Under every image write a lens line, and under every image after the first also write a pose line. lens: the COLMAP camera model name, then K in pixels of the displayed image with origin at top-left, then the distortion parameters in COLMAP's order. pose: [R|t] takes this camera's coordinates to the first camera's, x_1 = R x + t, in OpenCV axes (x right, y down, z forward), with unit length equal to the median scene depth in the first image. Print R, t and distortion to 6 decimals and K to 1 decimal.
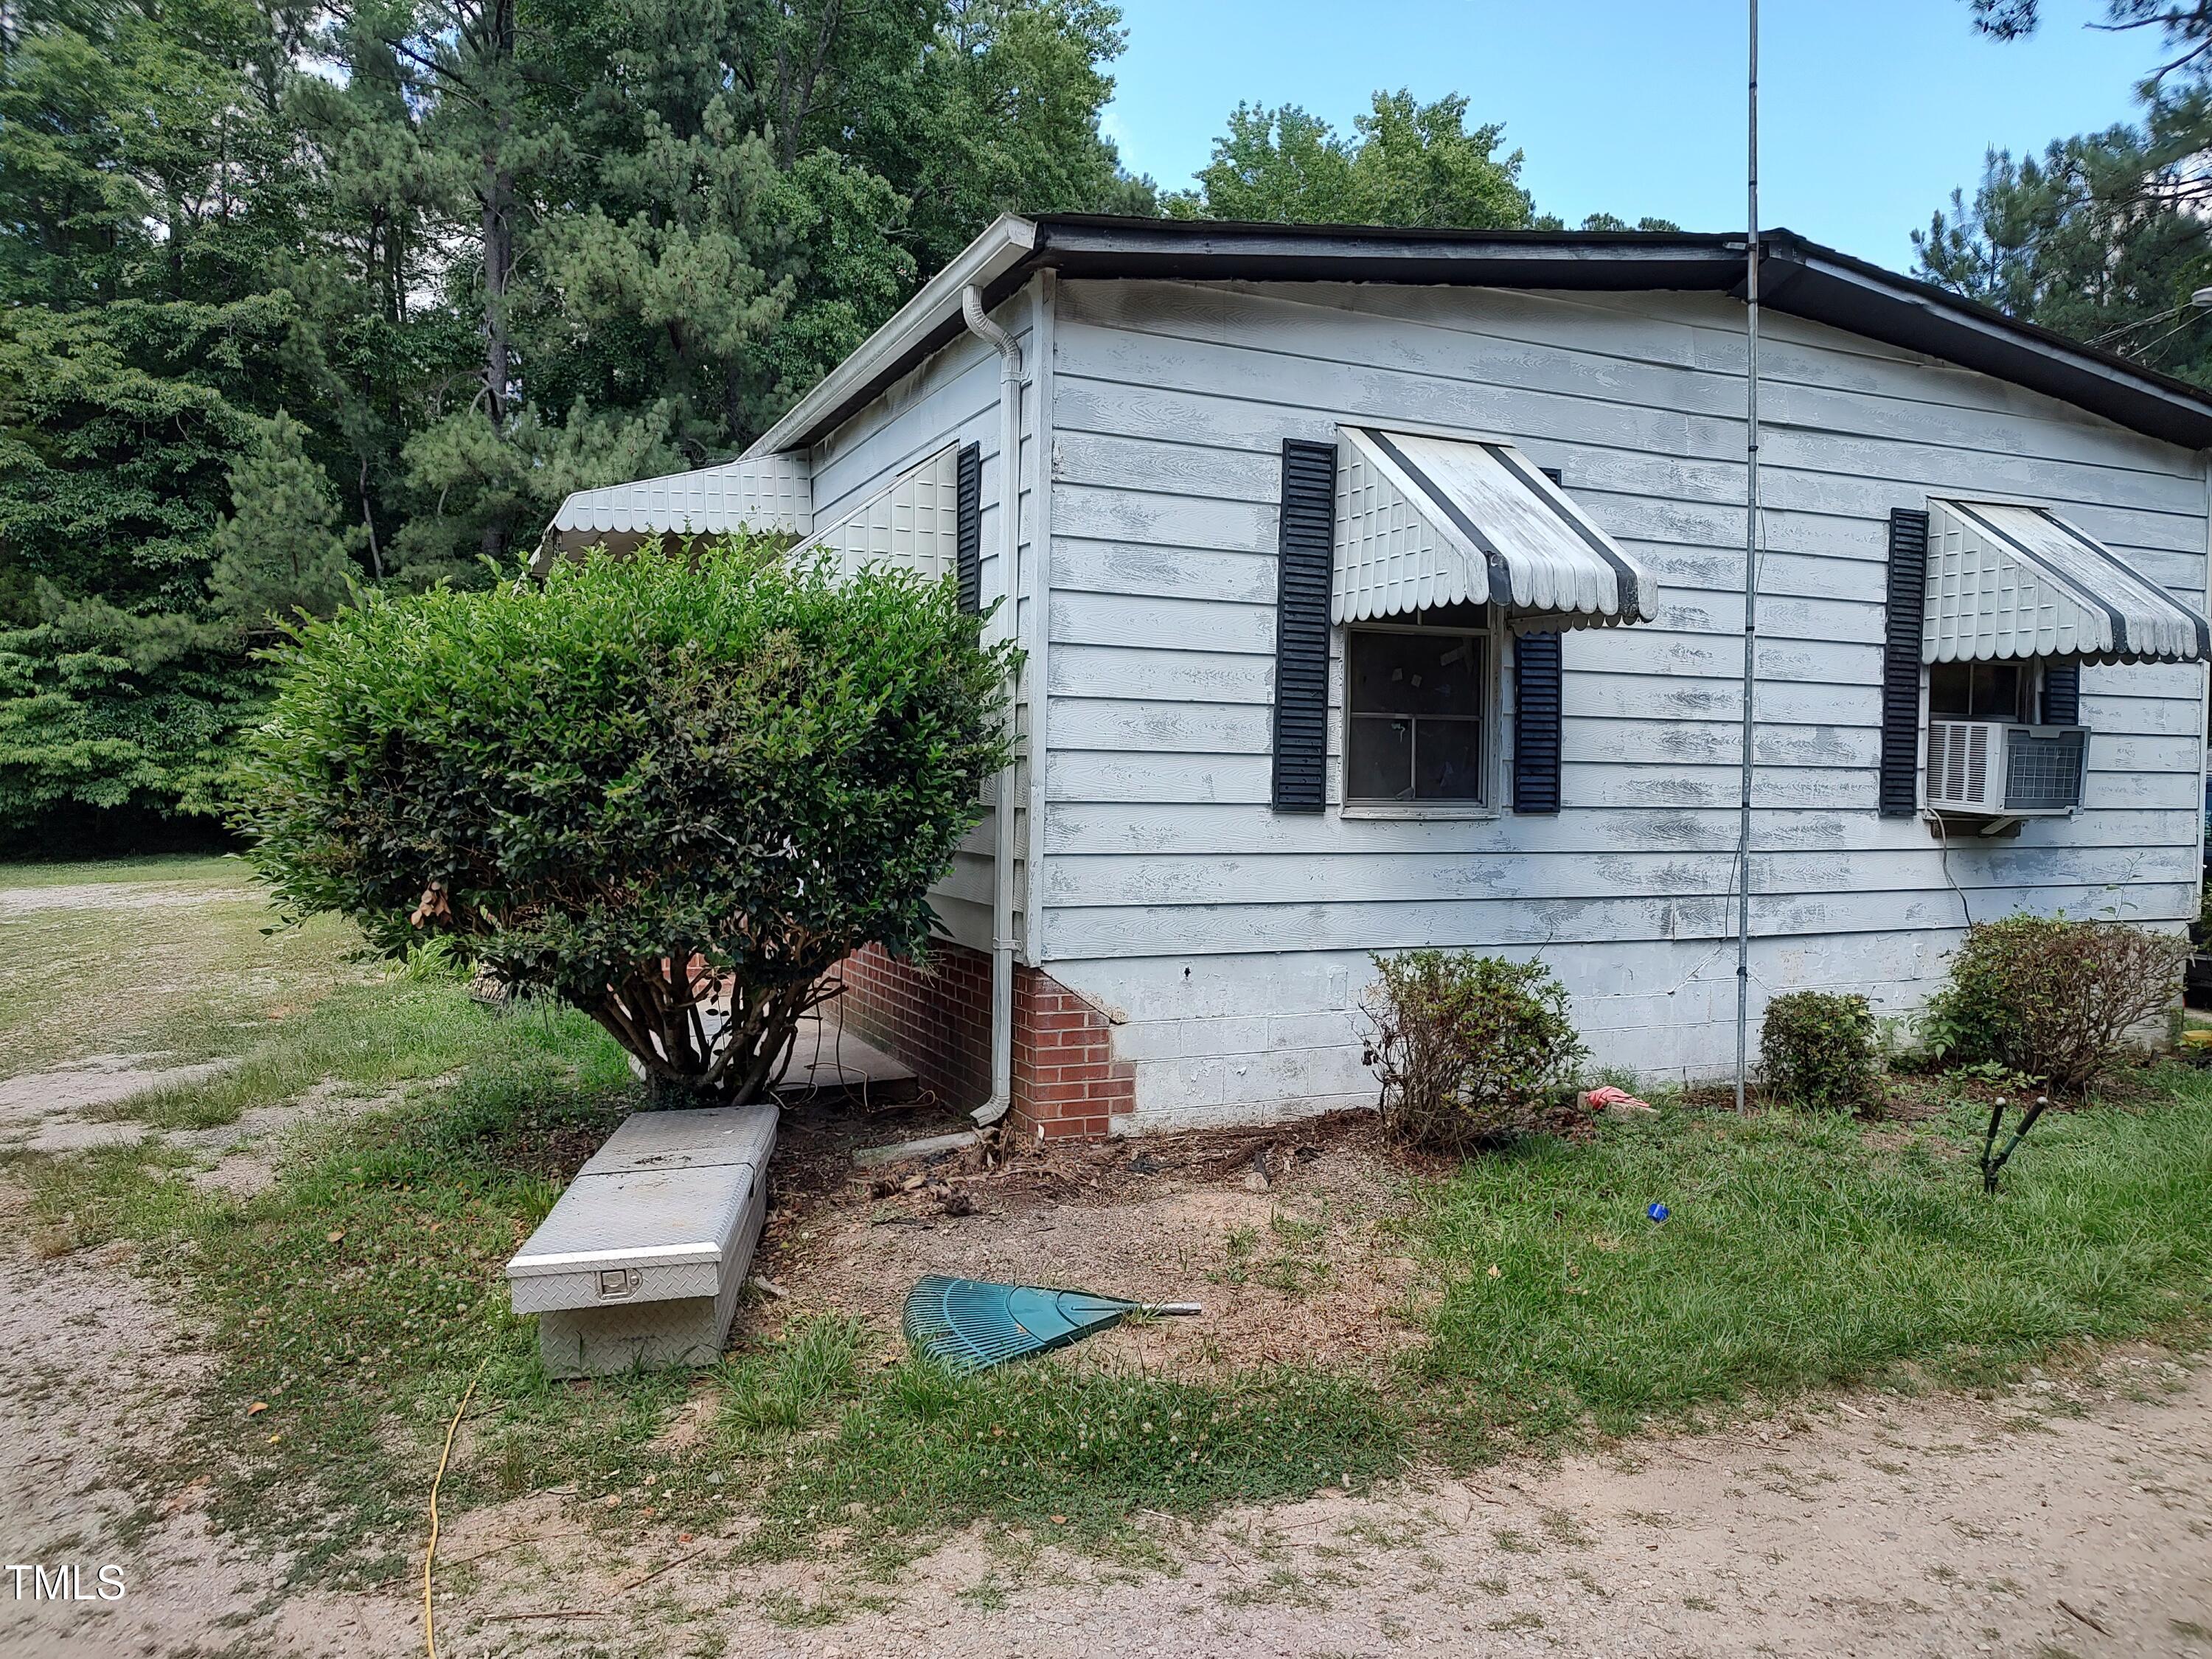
lens RADIAL K [[1597.5, 0, 1101.0], [0, 1597.5, 840.8], [0, 0, 1]] dist [0.005030, 0.000236]
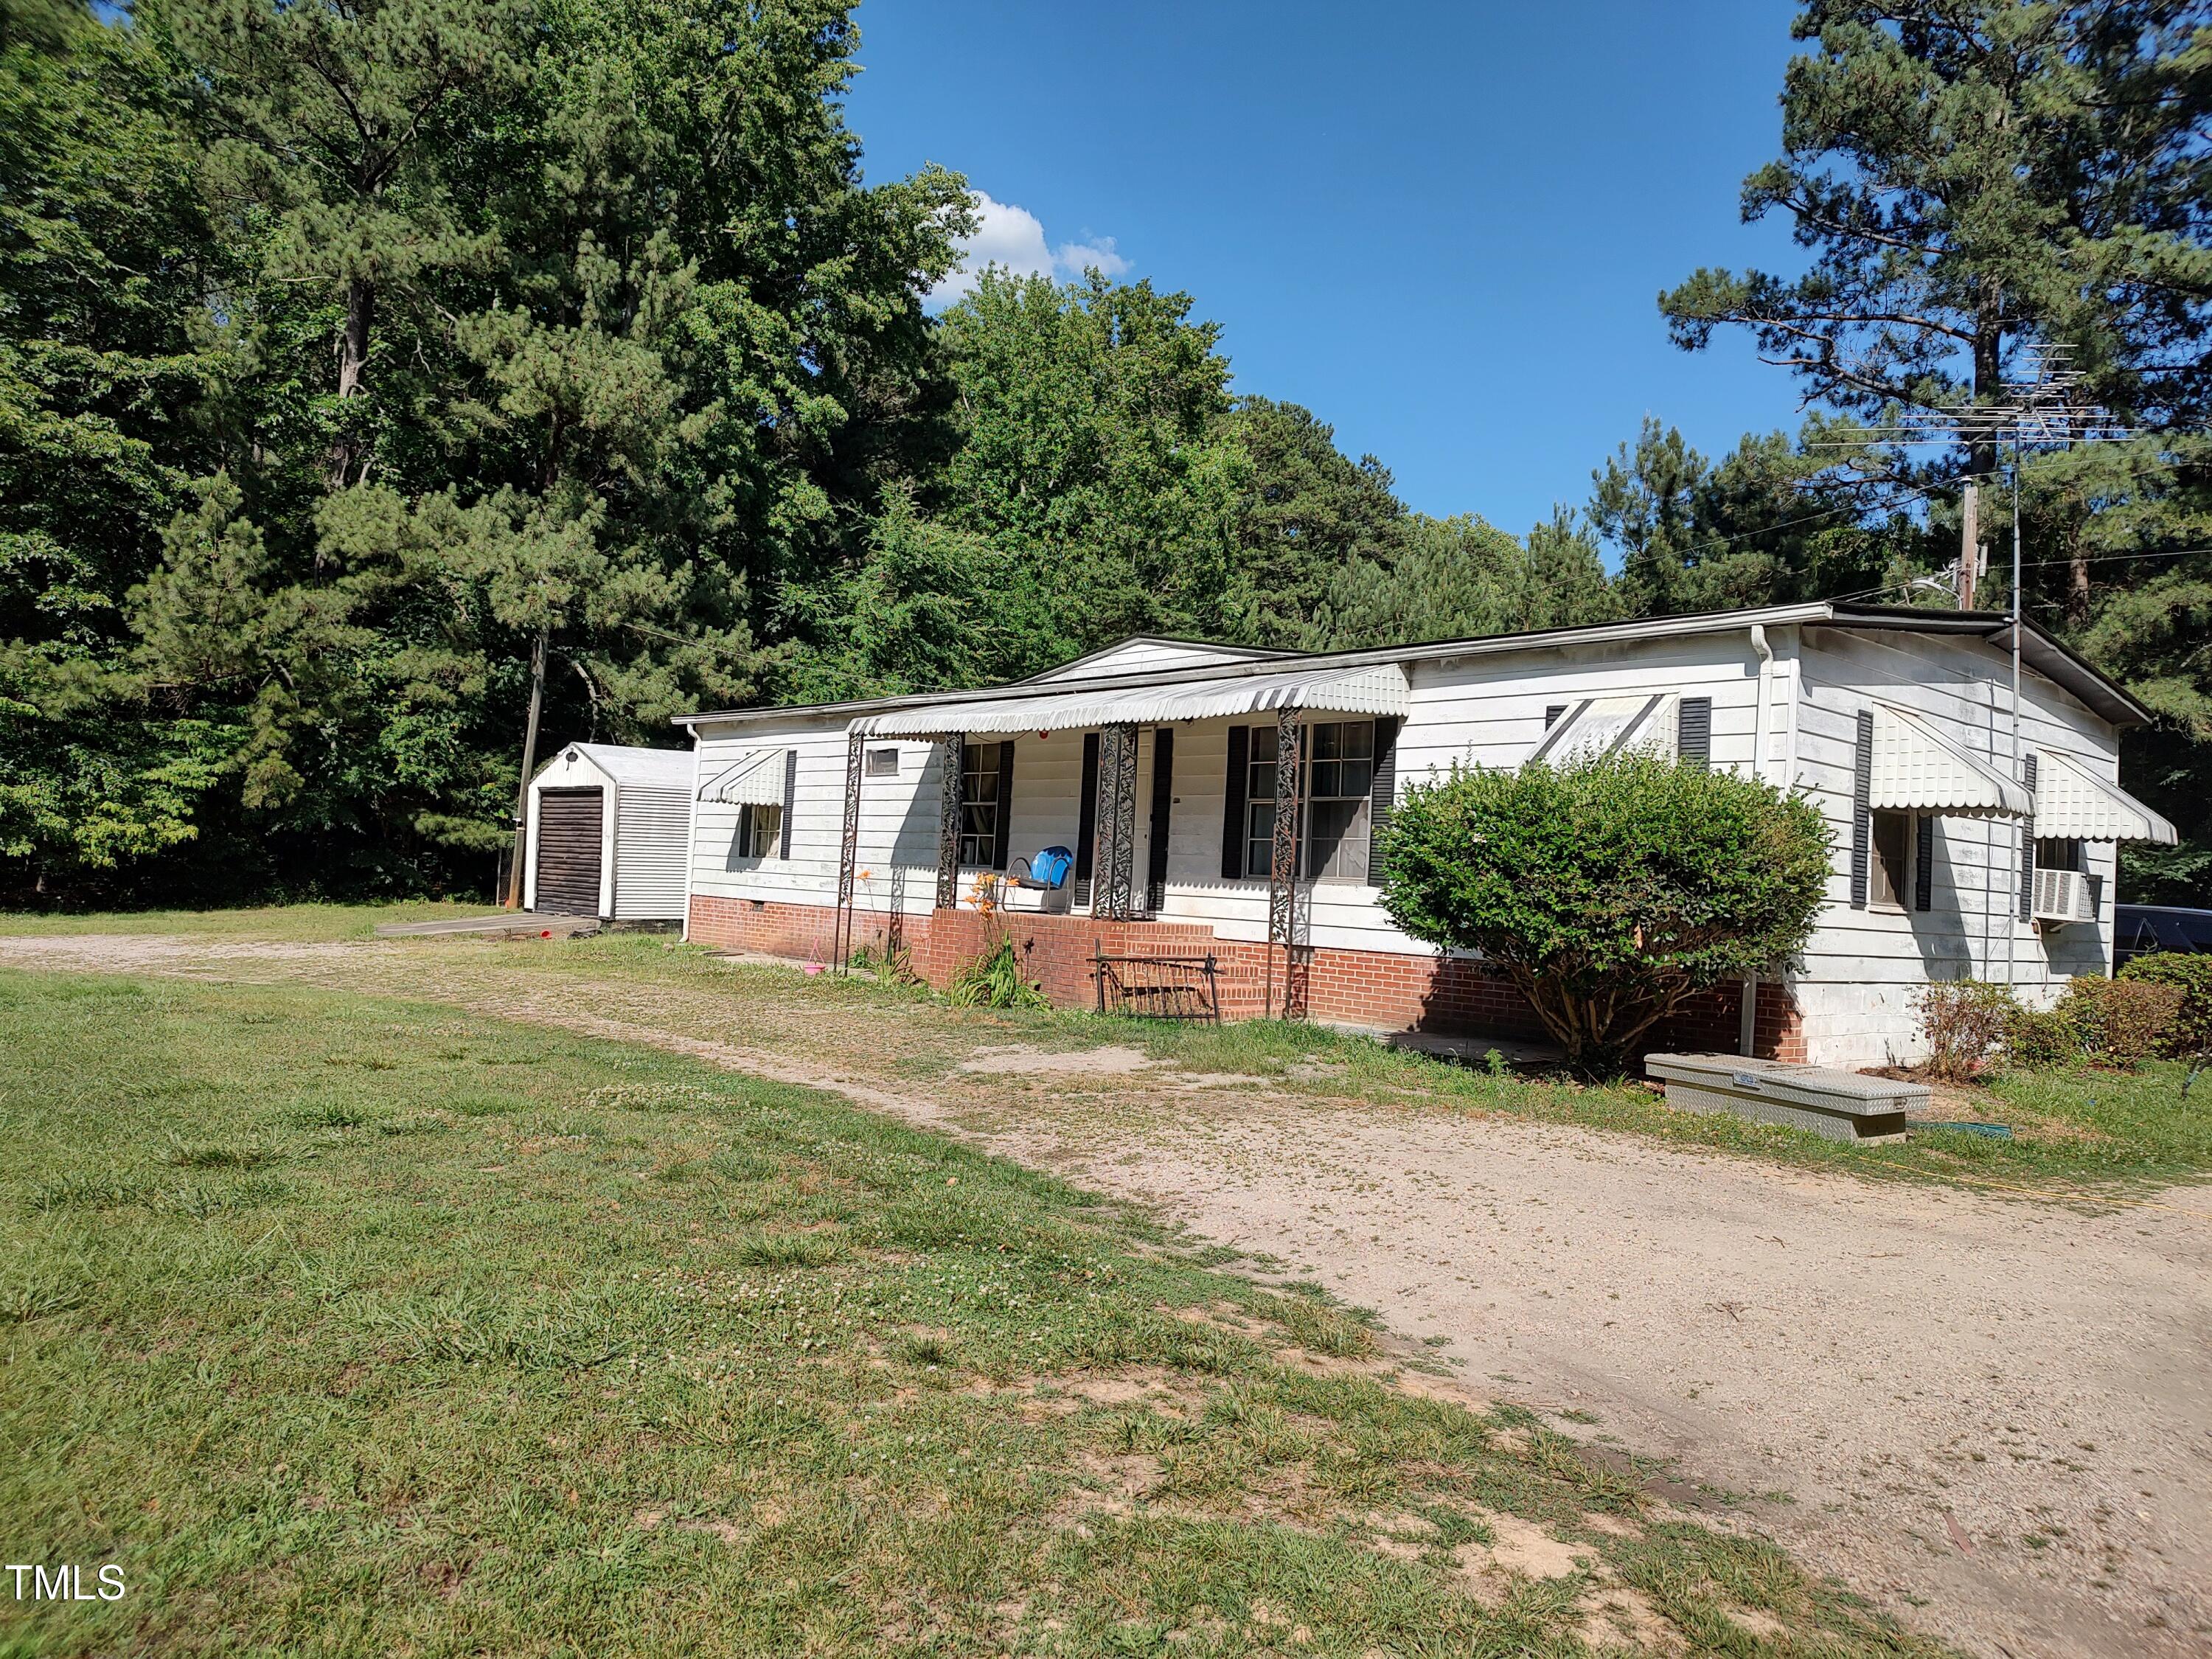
lens RADIAL K [[1594.6, 0, 1106.0], [0, 1594.6, 829.5], [0, 0, 1]] dist [0.005244, 0.000393]
pose [[0.955582, 0.049241, 0.290582, -1.038011], [-0.030064, 0.997087, -0.070097, 0.040426], [-0.293187, 0.058247, 0.954279, -0.437139]]
